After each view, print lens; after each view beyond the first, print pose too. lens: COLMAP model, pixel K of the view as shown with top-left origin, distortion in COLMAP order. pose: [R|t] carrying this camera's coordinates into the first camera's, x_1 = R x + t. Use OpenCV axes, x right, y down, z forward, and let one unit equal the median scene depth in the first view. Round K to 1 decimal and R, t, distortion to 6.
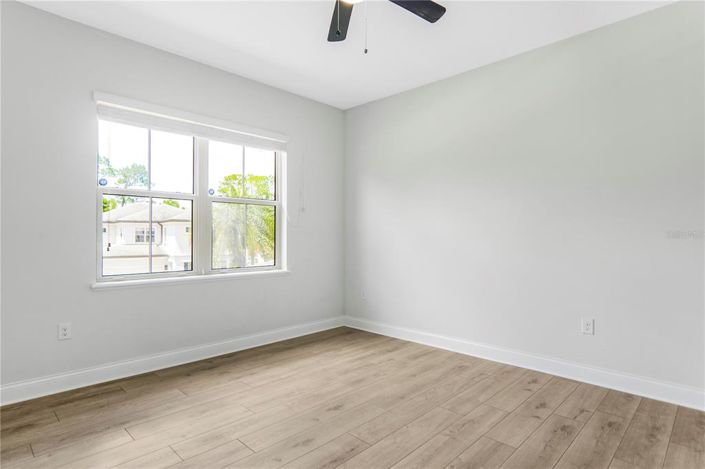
lens RADIAL K [[383.4, 0, 352.1], [0, 383.4, 235.5], [0, 0, 1]] dist [0.002938, -0.001203]
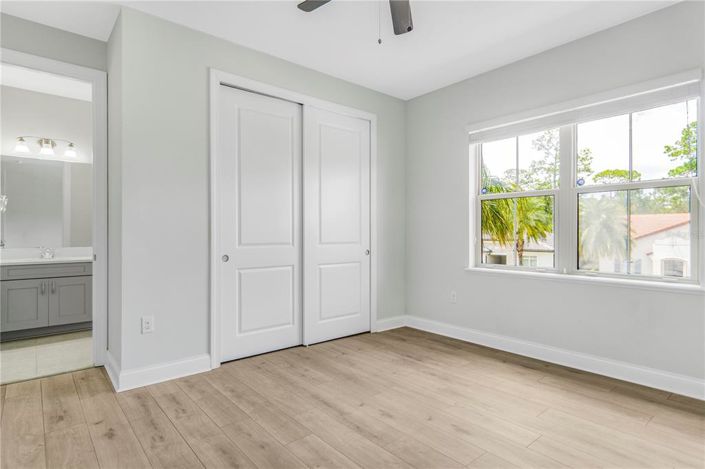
lens RADIAL K [[383.4, 0, 347.3], [0, 383.4, 231.7], [0, 0, 1]] dist [0.002938, -0.001203]
pose [[-0.097517, -0.002936, -0.995230, 0.651008], [0.001358, 0.999994, -0.003083, 0.002799], [0.995233, -0.001652, -0.097512, 0.638625]]
